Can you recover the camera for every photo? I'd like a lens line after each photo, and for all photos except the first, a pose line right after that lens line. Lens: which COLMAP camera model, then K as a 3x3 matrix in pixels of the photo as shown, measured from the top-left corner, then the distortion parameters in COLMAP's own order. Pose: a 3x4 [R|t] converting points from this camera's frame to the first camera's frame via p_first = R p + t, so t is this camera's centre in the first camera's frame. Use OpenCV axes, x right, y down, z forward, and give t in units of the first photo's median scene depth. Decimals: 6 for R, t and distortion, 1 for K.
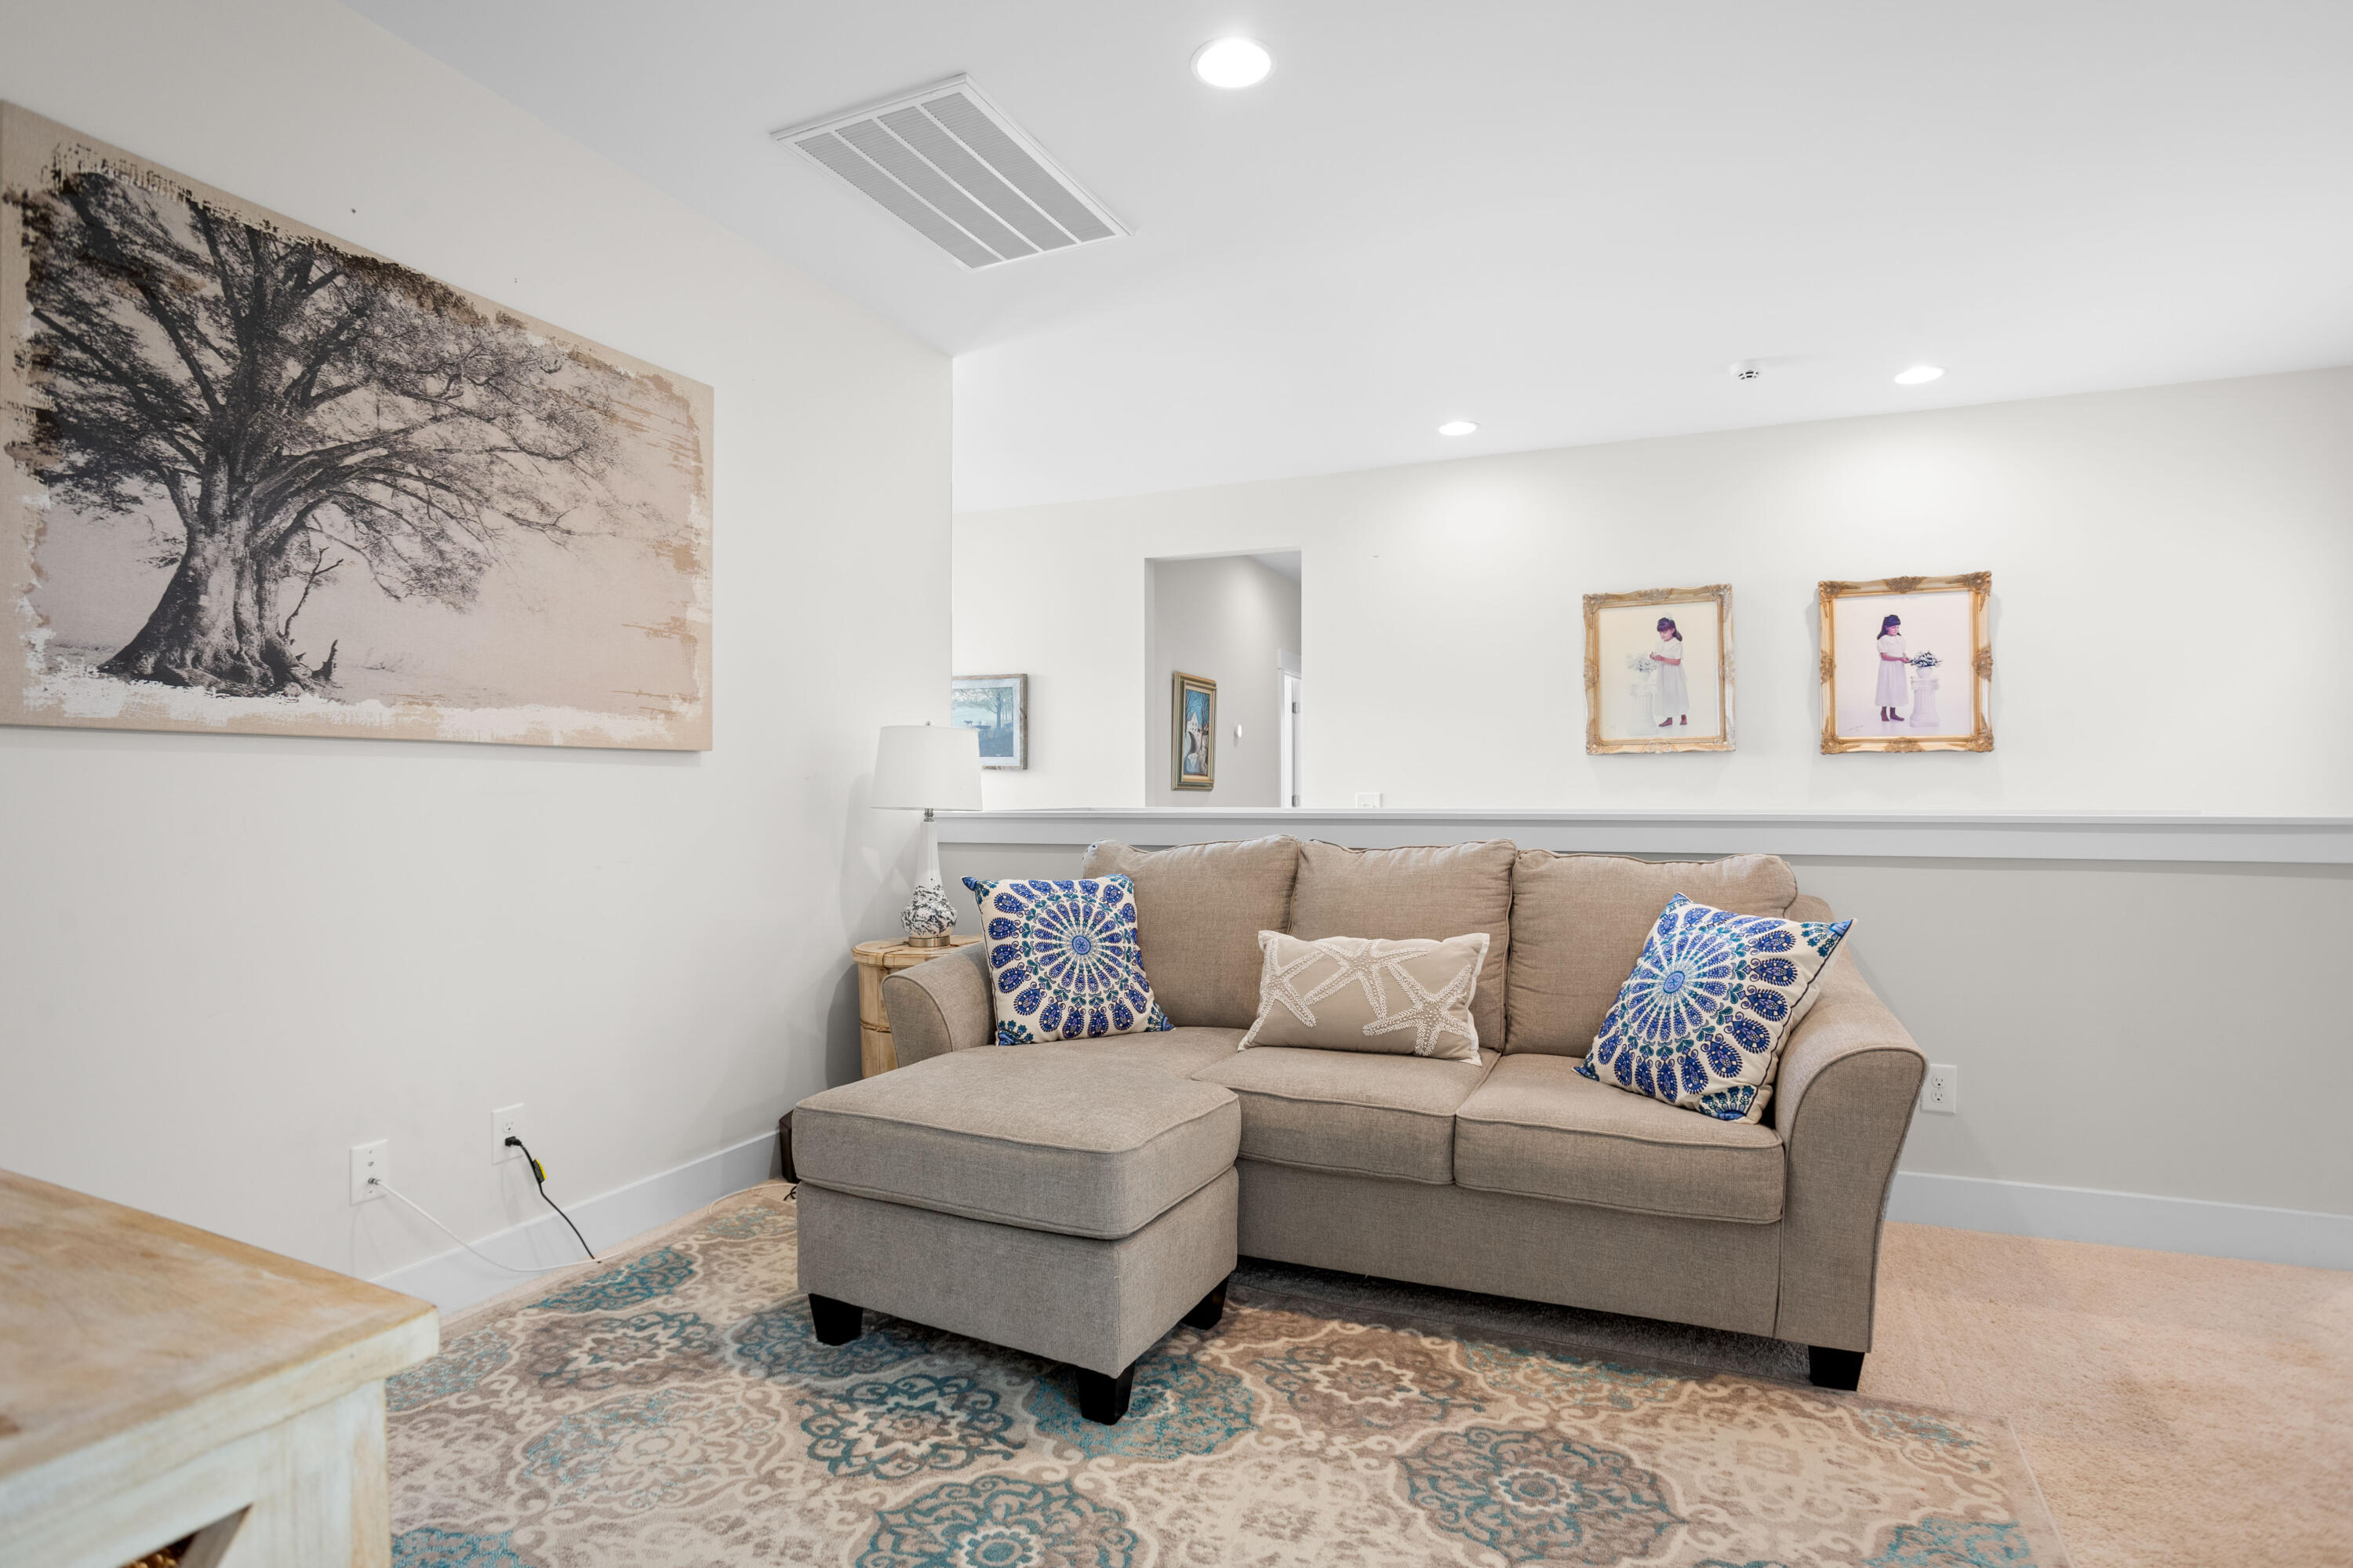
lens RADIAL K [[1206.4, 0, 1176.7], [0, 1206.4, 768.0], [0, 0, 1]] dist [-0.036127, 0.021334]
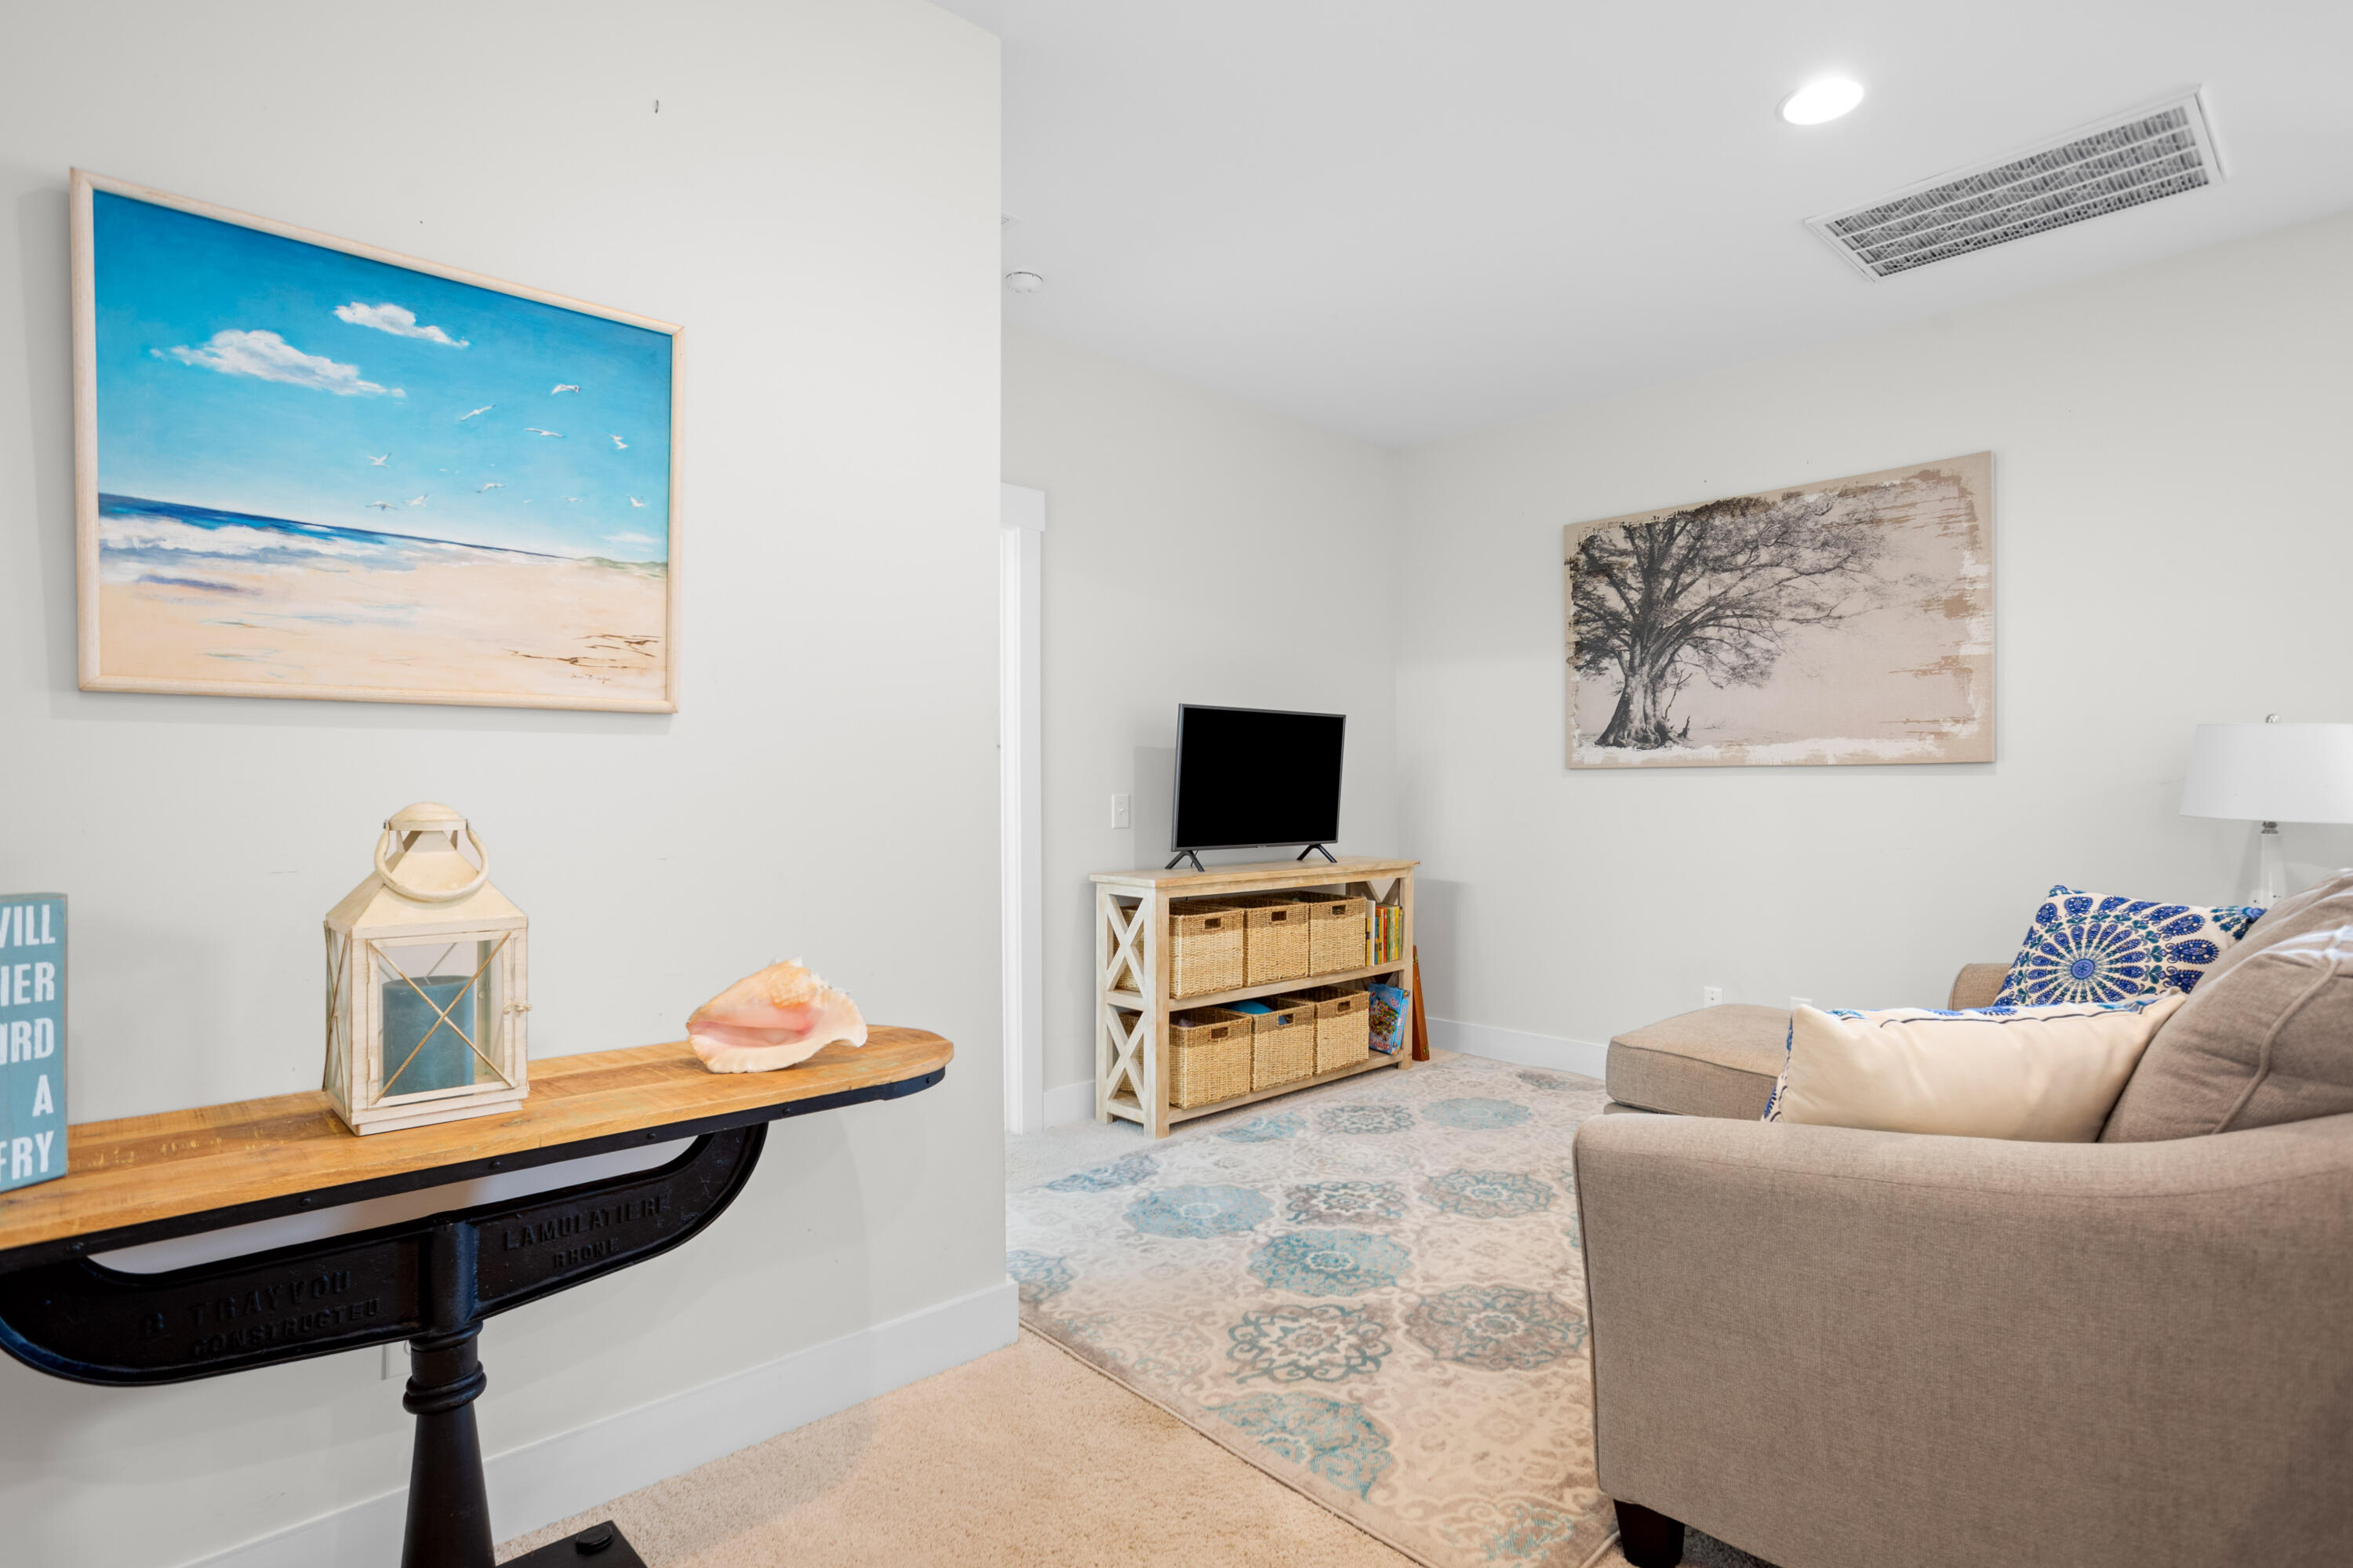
lens RADIAL K [[1206.4, 0, 1176.7], [0, 1206.4, 768.0], [0, 0, 1]] dist [-0.036127, 0.021334]
pose [[-0.402078, -0.012196, -0.915524, 1.365823], [0.020756, 0.999533, -0.022431, 0.002148], [0.915370, -0.028022, -0.401637, 1.001773]]
